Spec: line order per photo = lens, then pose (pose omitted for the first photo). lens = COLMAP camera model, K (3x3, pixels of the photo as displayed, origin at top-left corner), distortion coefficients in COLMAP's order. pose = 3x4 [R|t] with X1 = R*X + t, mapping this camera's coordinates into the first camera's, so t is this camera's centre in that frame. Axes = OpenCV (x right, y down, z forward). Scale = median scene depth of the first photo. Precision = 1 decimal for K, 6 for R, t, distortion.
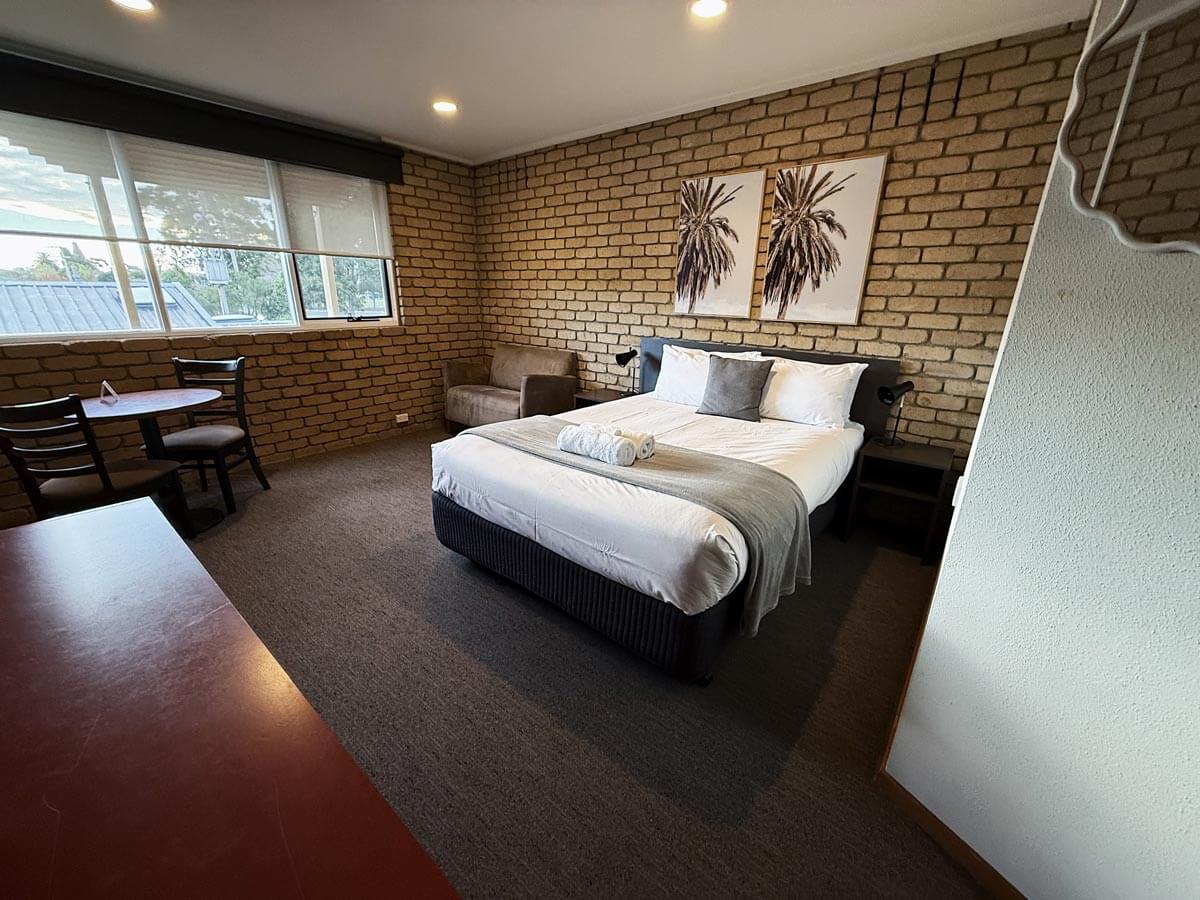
lens RADIAL K [[479.2, 0, 605.7], [0, 479.2, 453.7], [0, 0, 1]] dist [0.008481, 0.000282]
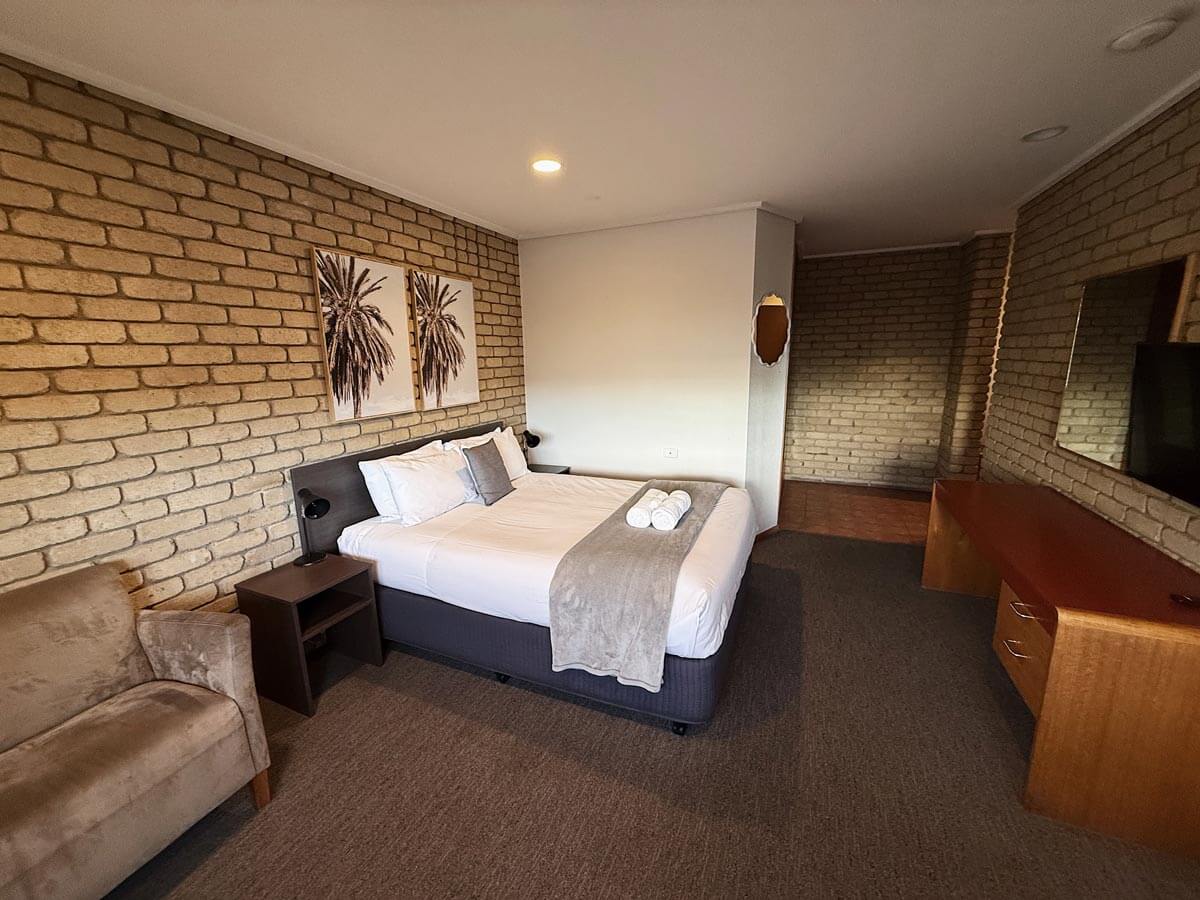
lens RADIAL K [[479.2, 0, 601.5], [0, 479.2, 450.2], [0, 0, 1]] dist [0.008481, 0.000282]
pose [[-0.260256, -0.213715, 0.941590, -0.699411], [0.312678, 0.903990, 0.291605, -0.368027], [-0.913509, 0.370307, -0.168445, 0.836140]]
